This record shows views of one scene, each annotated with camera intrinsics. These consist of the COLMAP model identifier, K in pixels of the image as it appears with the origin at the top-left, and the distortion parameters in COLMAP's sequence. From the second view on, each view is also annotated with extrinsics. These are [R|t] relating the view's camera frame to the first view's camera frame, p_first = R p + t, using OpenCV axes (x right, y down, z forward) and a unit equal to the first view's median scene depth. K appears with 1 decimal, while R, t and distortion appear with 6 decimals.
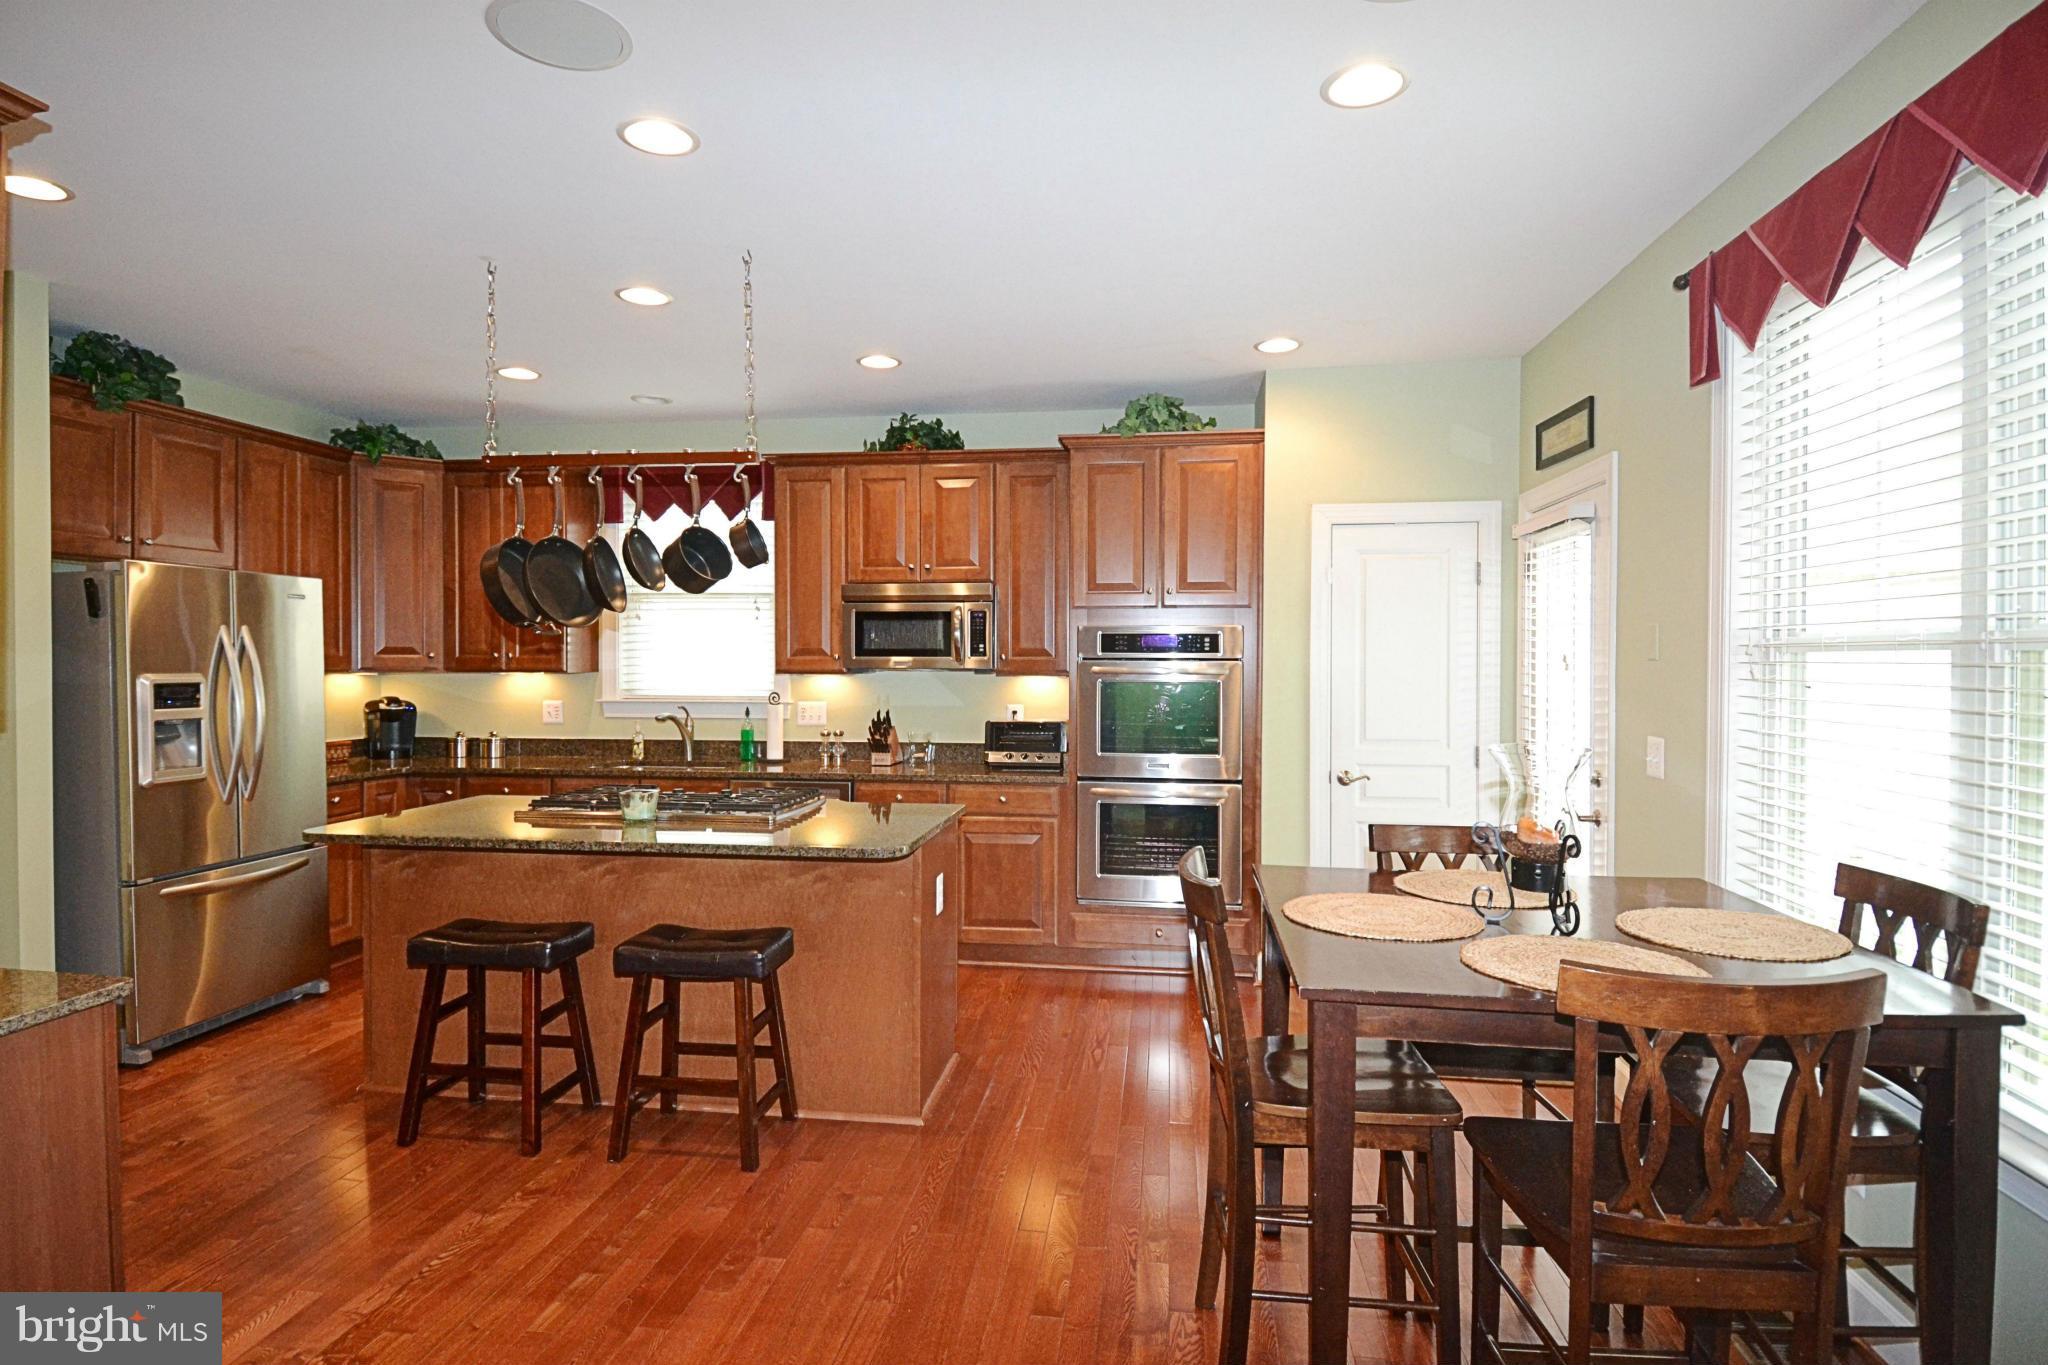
lens RADIAL K [[1077.9, 0, 1019.2], [0, 1077.9, 674.6], [0, 0, 1]] dist [0.043860, -0.049254]
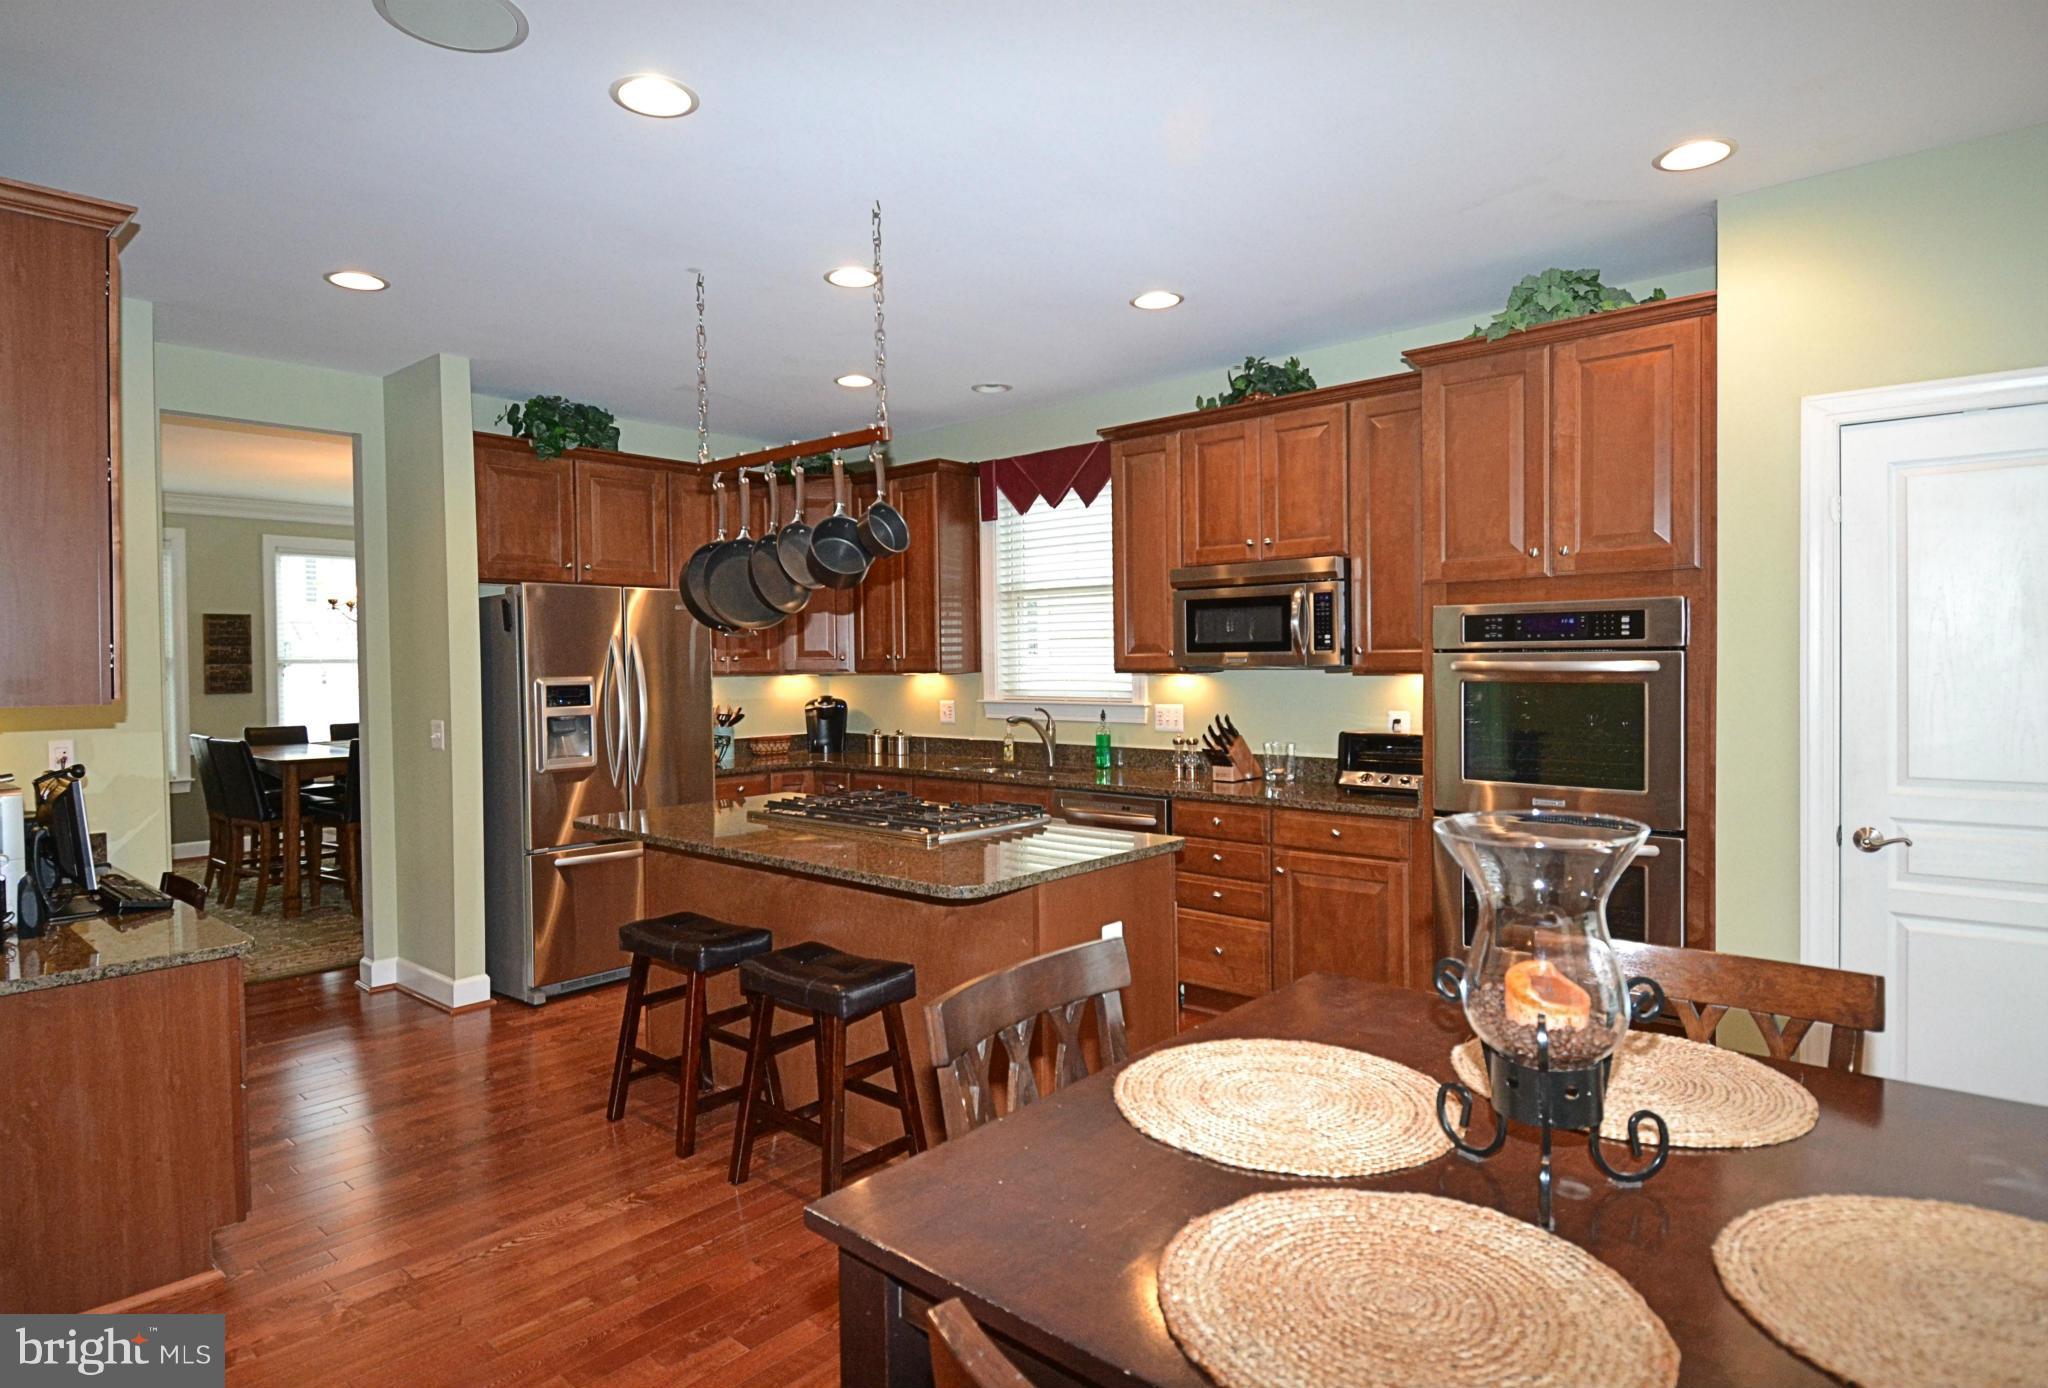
lens RADIAL K [[1116.6, 0, 1012.3], [0, 1116.6, 690.9], [0, 0, 1]] dist [0.004907, -0.000928]
pose [[0.831703, 0.003393, -0.555210, 0.237397], [0.006251, 0.999861, 0.015474, -0.001056], [0.555186, -0.016340, 0.831566, 0.198613]]
